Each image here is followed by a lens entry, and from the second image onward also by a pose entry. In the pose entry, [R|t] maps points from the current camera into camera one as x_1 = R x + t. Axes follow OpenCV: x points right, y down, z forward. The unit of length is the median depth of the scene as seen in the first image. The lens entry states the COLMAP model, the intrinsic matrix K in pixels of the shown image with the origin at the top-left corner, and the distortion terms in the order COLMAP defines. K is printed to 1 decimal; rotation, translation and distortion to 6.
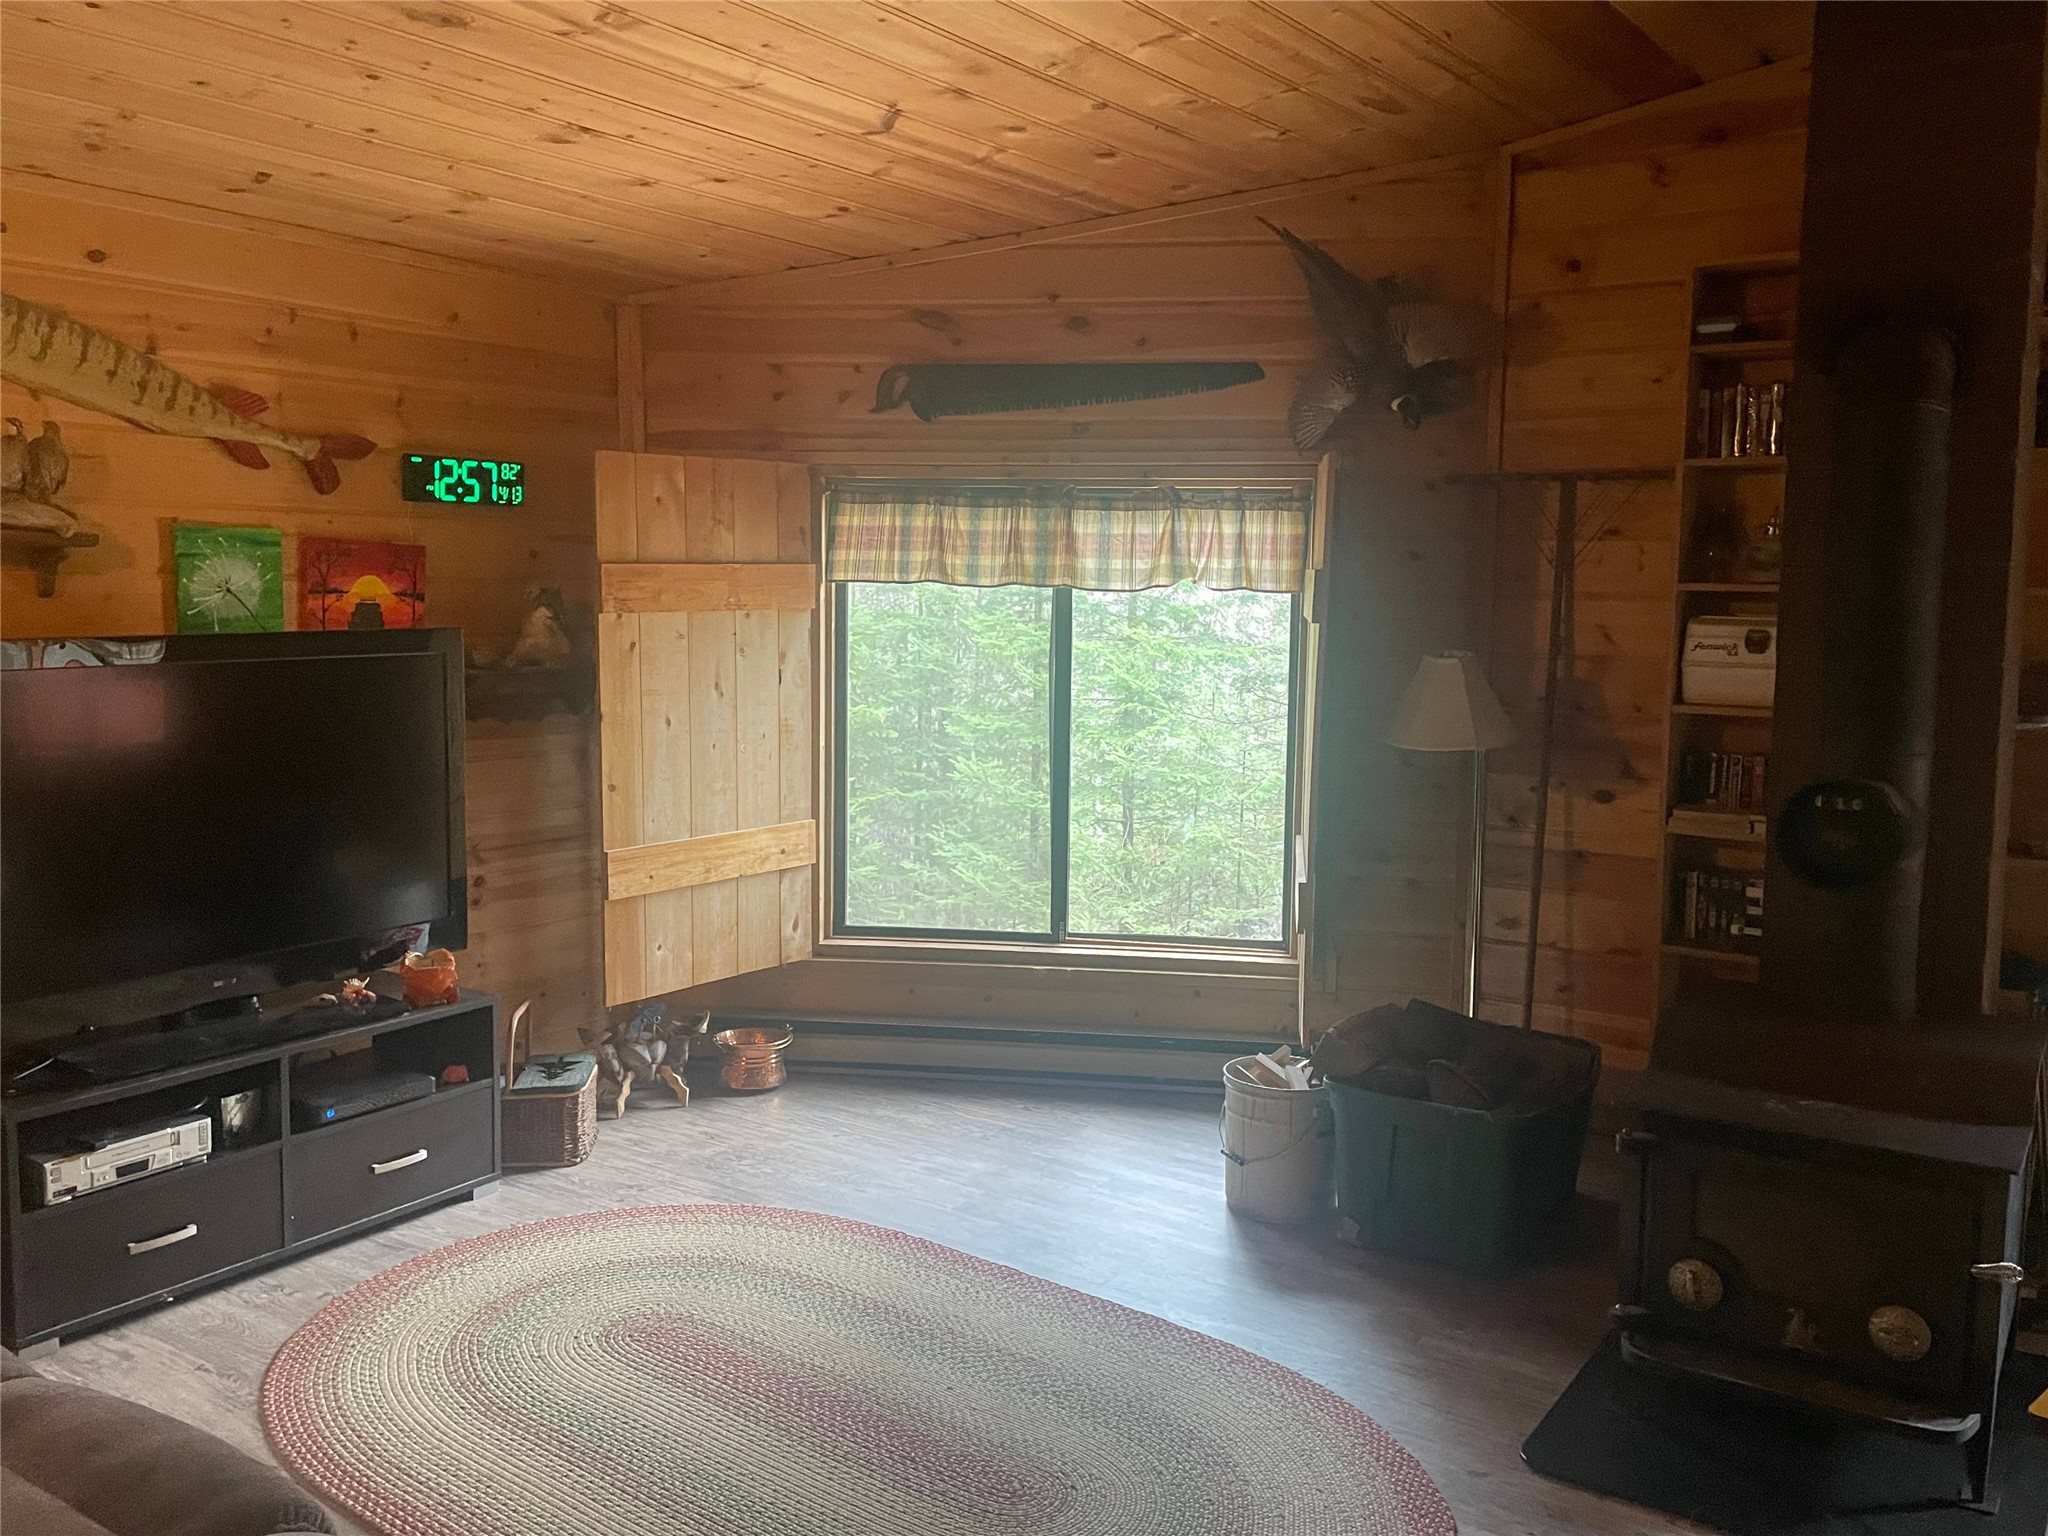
lens RADIAL K [[1702.9, 0, 1015.6], [0, 1702.9, 744.5], [0, 0, 1]] dist [0.093575, -0.111512]
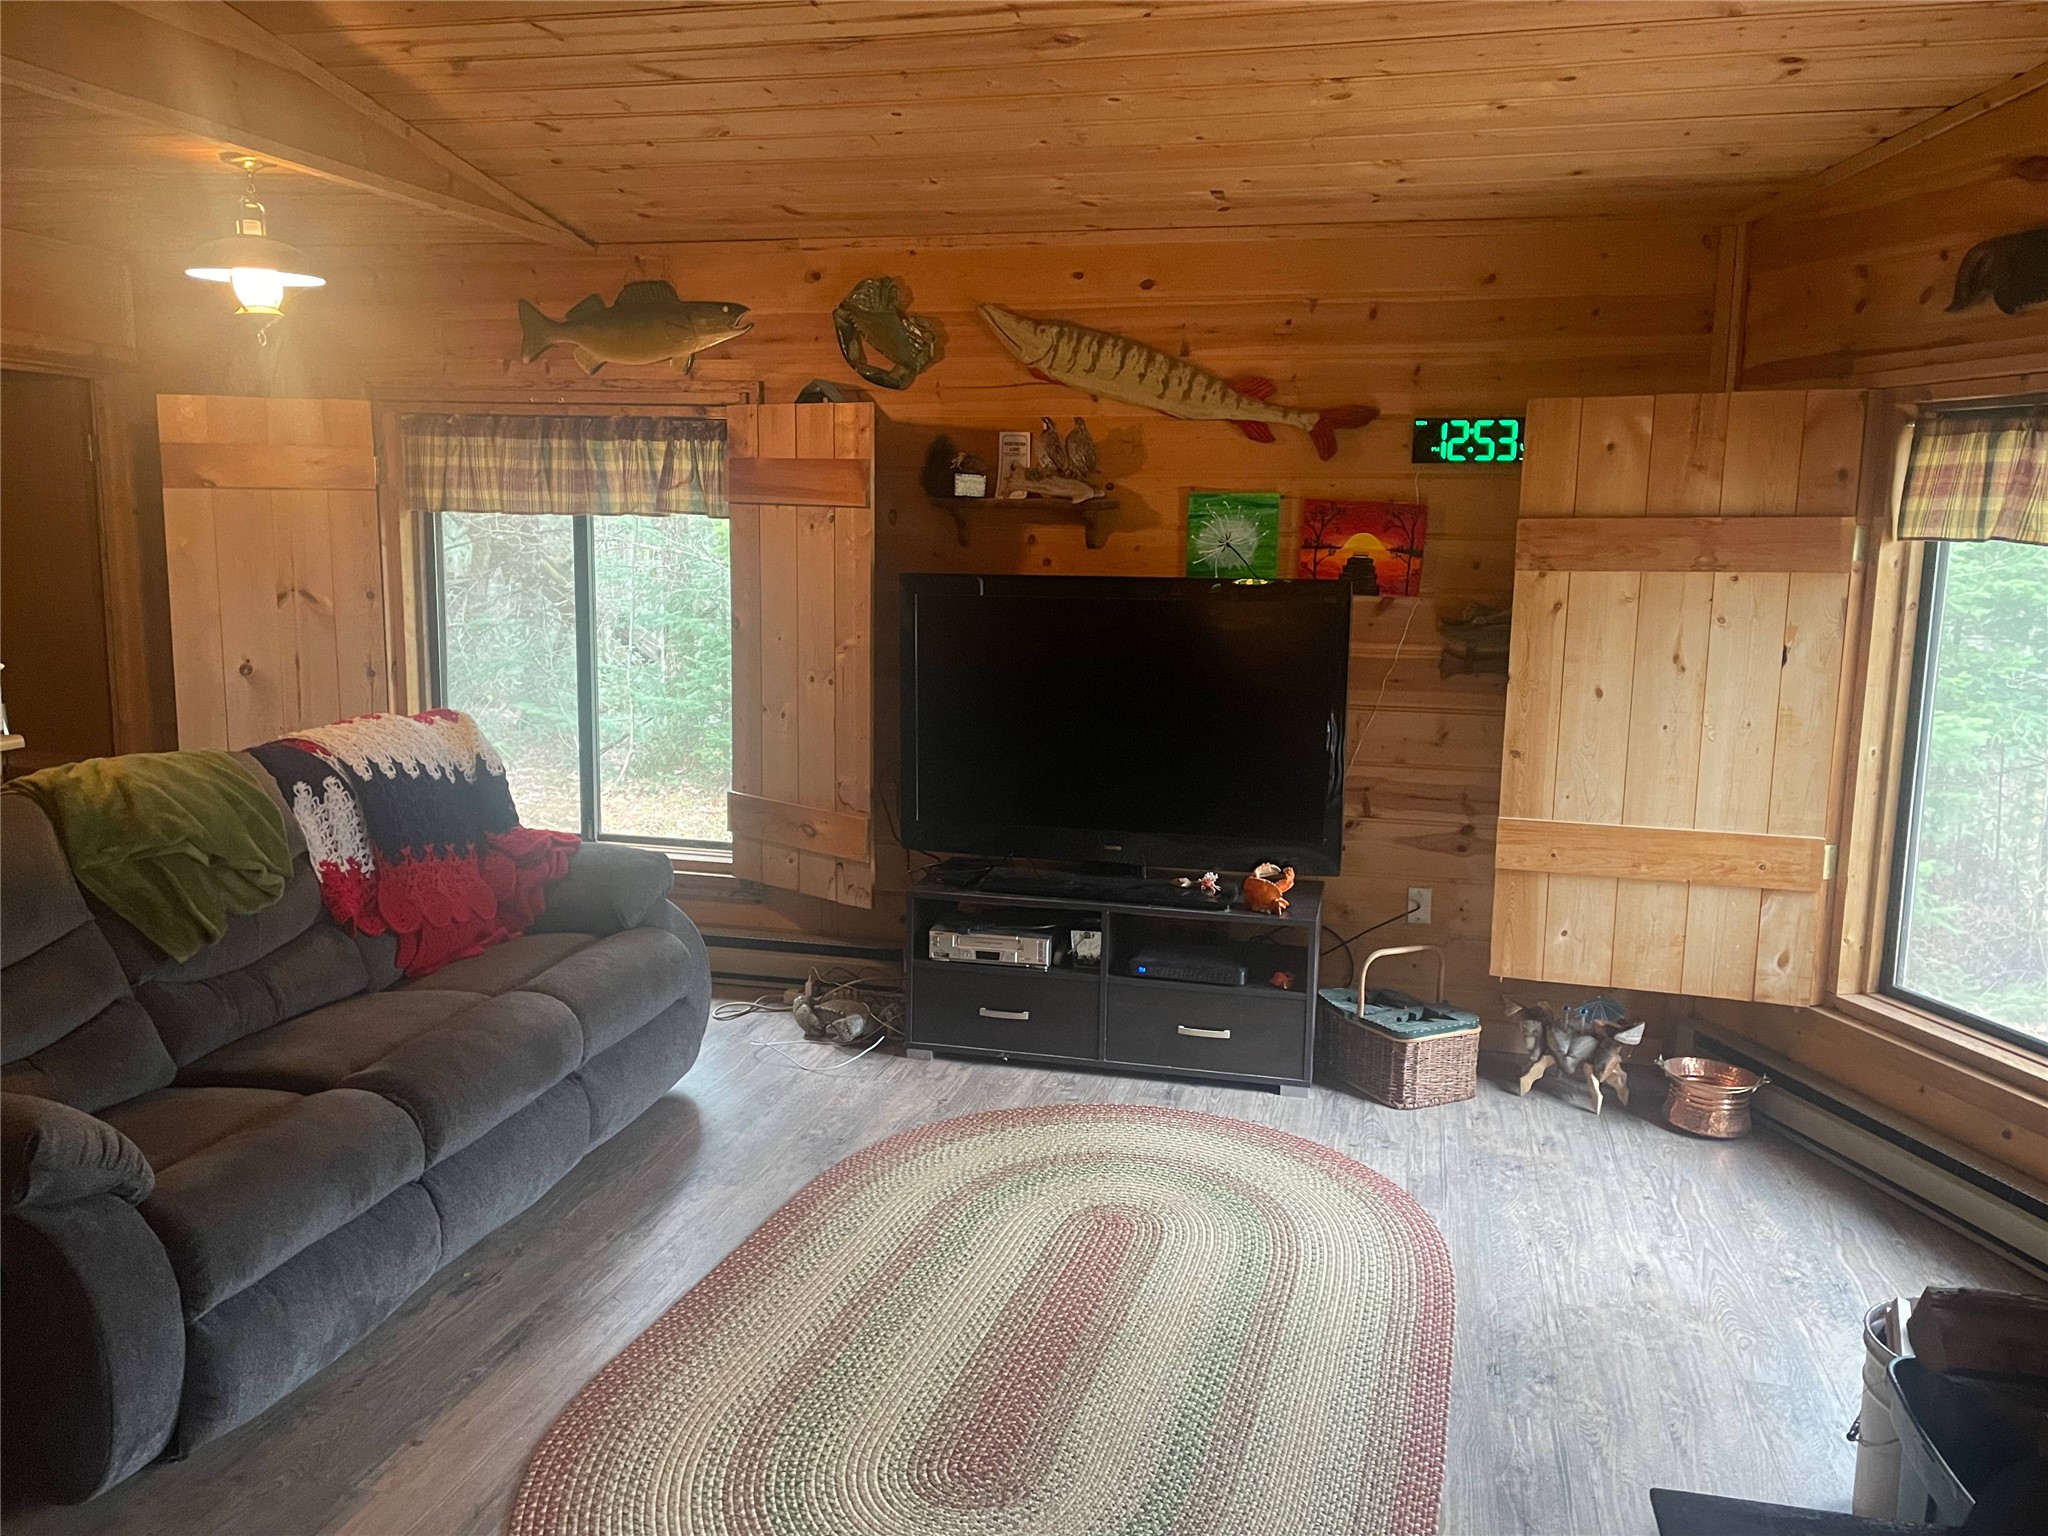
lens RADIAL K [[1557.0, 0, 1024.2], [0, 1557.0, 760.7], [0, 0, 1]] dist [0.118679, -0.135417]
pose [[0.357652, 0.132973, -0.924339, 0.515589], [-0.105695, 0.989214, 0.101409, -0.033236], [0.927854, 0.061429, 0.367849, 0.446165]]
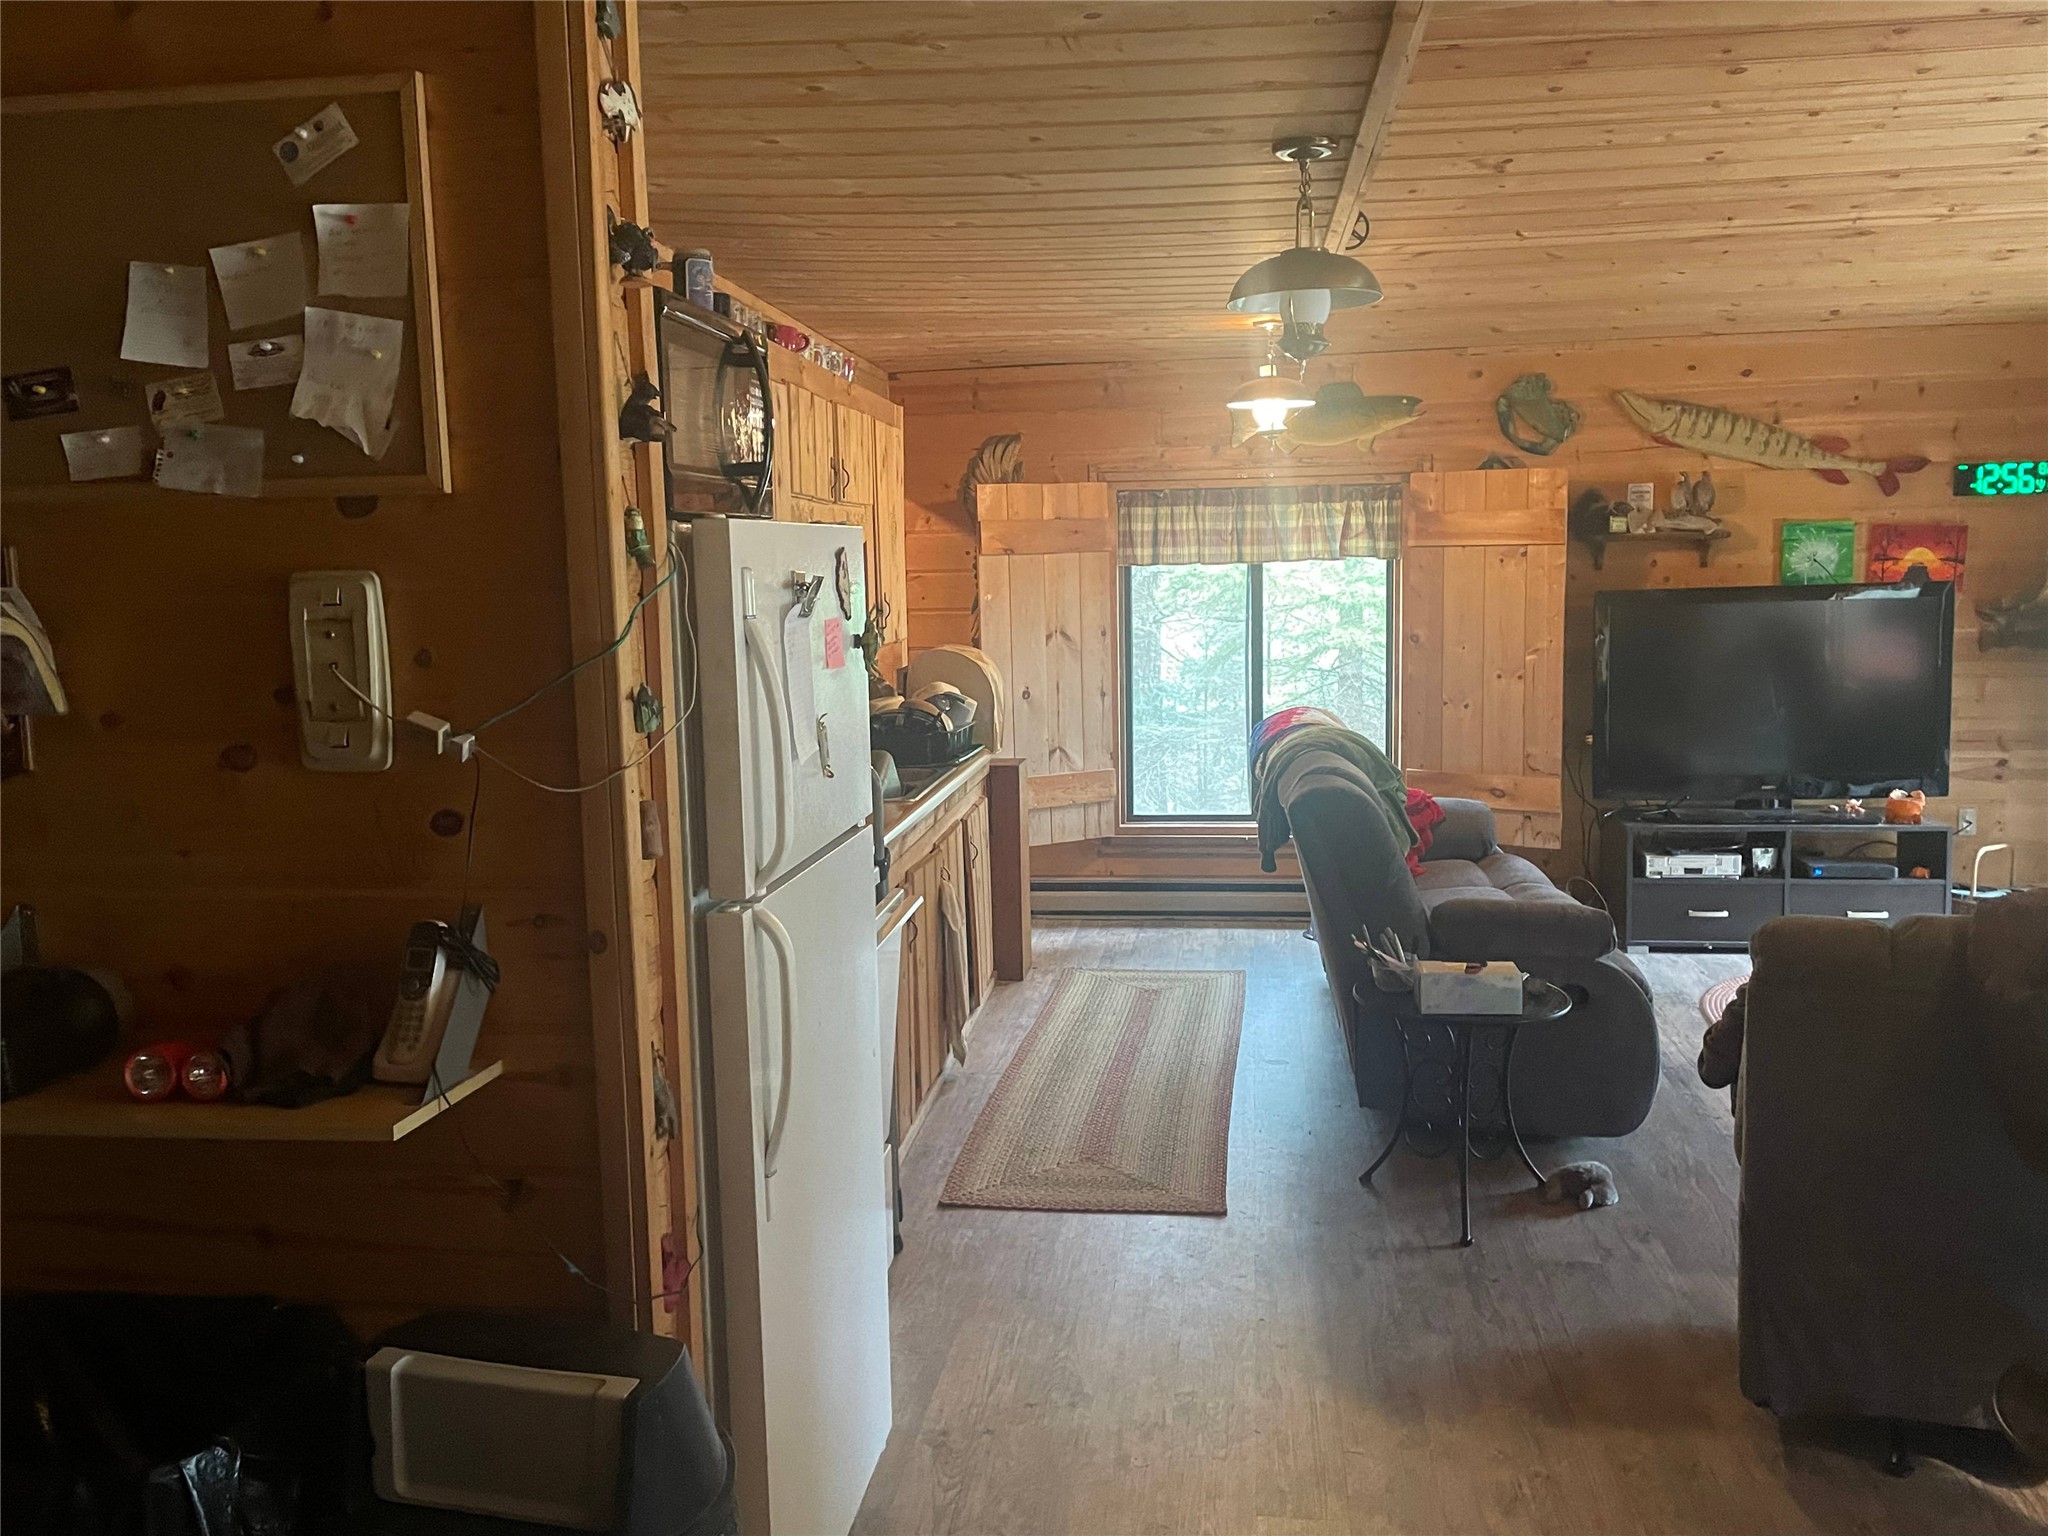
lens RADIAL K [[1702.9, 0, 1015.6], [0, 1702.9, 744.5], [0, 0, 1]] dist [0.093575, -0.111512]
pose [[0.455663, 0.068448, -0.887517, 0.642796], [-0.060259, 0.997124, 0.045964, 0.053535], [0.888111, 0.032537, 0.458477, -0.408102]]
